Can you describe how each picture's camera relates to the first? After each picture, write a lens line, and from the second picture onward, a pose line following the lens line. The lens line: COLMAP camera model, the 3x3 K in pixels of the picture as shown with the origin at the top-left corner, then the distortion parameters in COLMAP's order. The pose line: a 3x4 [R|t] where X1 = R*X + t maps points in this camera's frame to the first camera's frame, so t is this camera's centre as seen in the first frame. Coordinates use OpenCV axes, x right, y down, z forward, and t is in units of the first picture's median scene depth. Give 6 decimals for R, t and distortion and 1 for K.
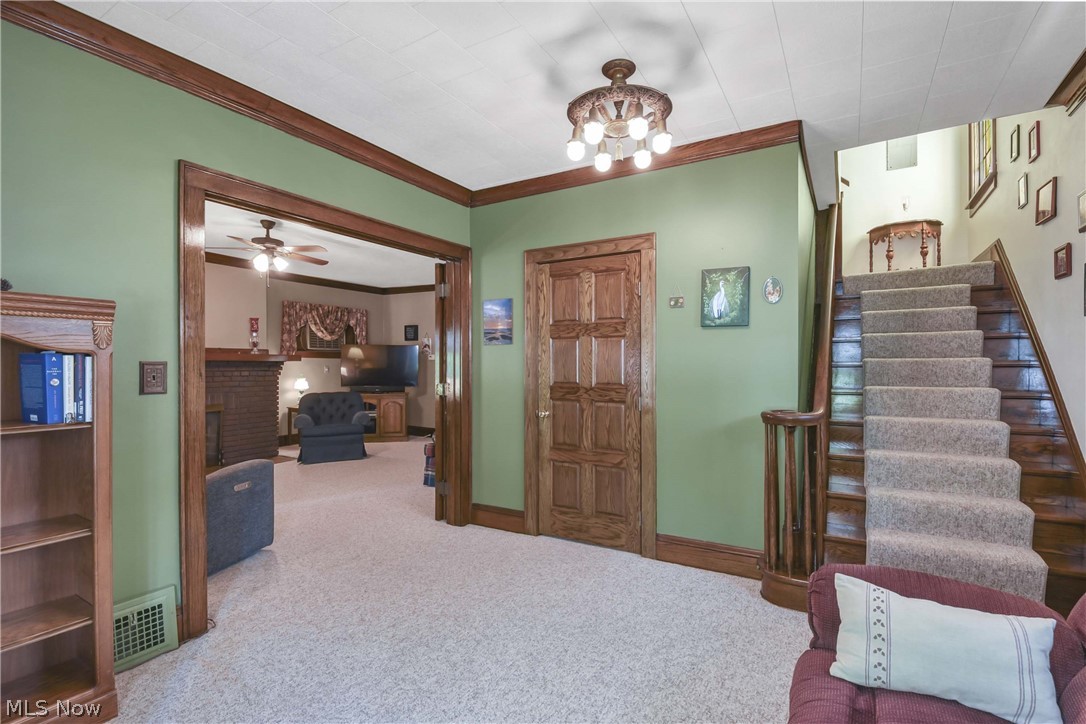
lens RADIAL K [[512.6, 0, 545.0], [0, 512.6, 361.4], [0, 0, 1]] dist [-0.004802, -0.000841]
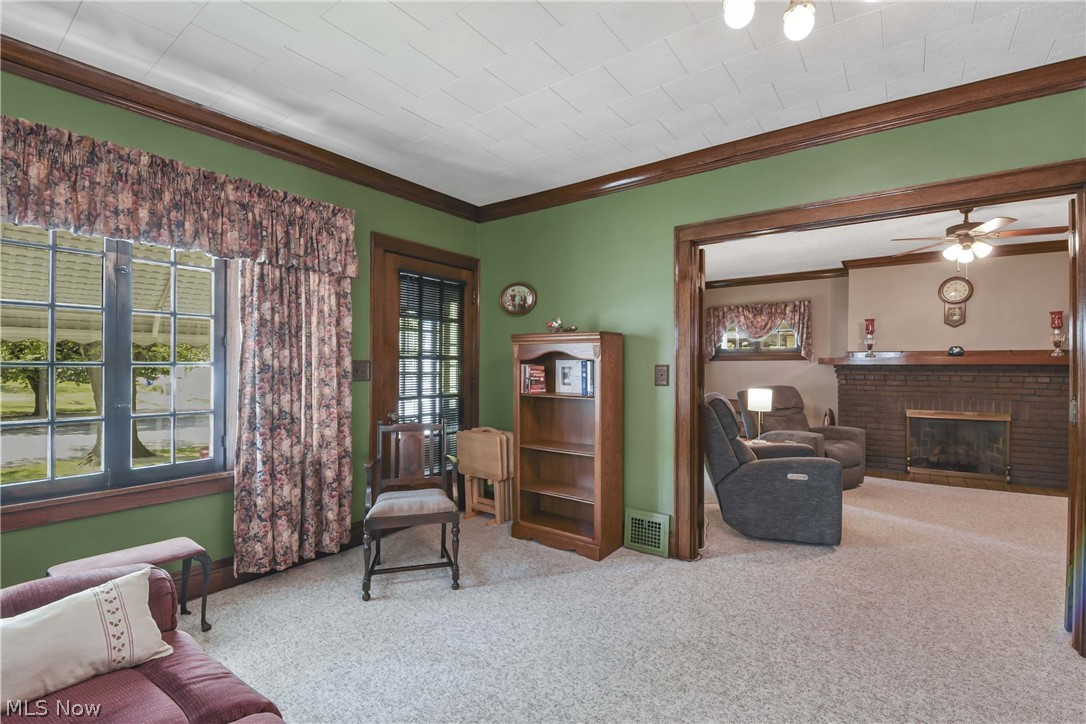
lens RADIAL K [[475.3, 0, 551.4], [0, 475.3, 362.7], [0, 0, 1]] dist [-0.012331, -0.008023]
pose [[-0.083172, -0.005219, -0.996522, 0.201207], [-0.002224, 0.999985, -0.005052, 0.001075], [0.996533, 0.001796, -0.083183, 0.232239]]
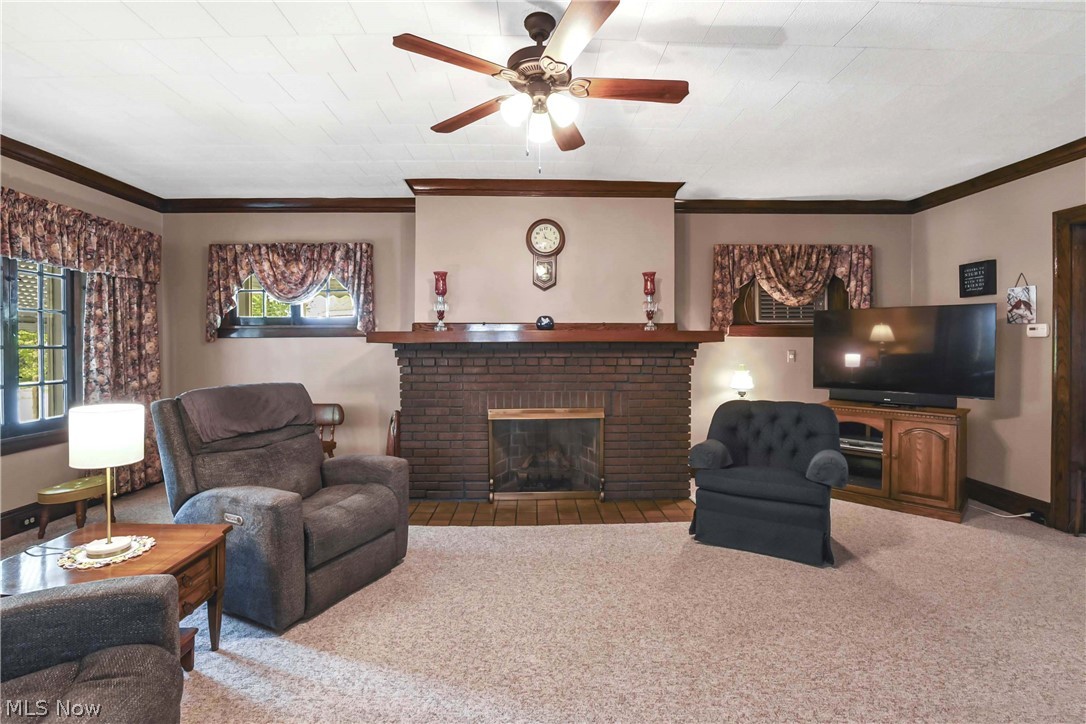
lens RADIAL K [[490.8, 0, 540.4], [0, 490.8, 356.2], [0, 0, 1]] dist [-0.003311, -0.011029]
pose [[0.537737, 0.011626, -0.843032, -0.119156], [0.005054, 0.999843, 0.017012, 0.005044], [0.843097, -0.013409, 0.537594, 0.498314]]
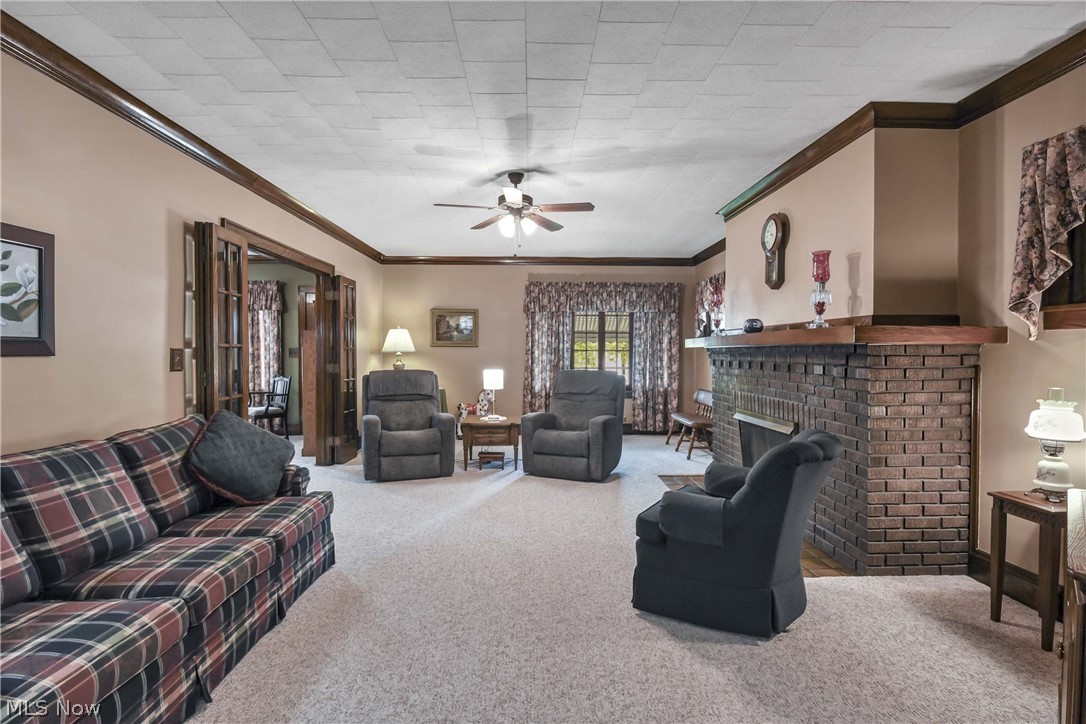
lens RADIAL K [[512.6, 0, 545.0], [0, 512.6, 361.4], [0, 0, 1]] dist [-0.004802, -0.000841]
pose [[-0.837578, 0.008990, -0.546244, -0.085077], [0.000481, 0.999876, 0.015718, 0.007057], [0.546318, 0.012902, -0.837479, 1.101517]]
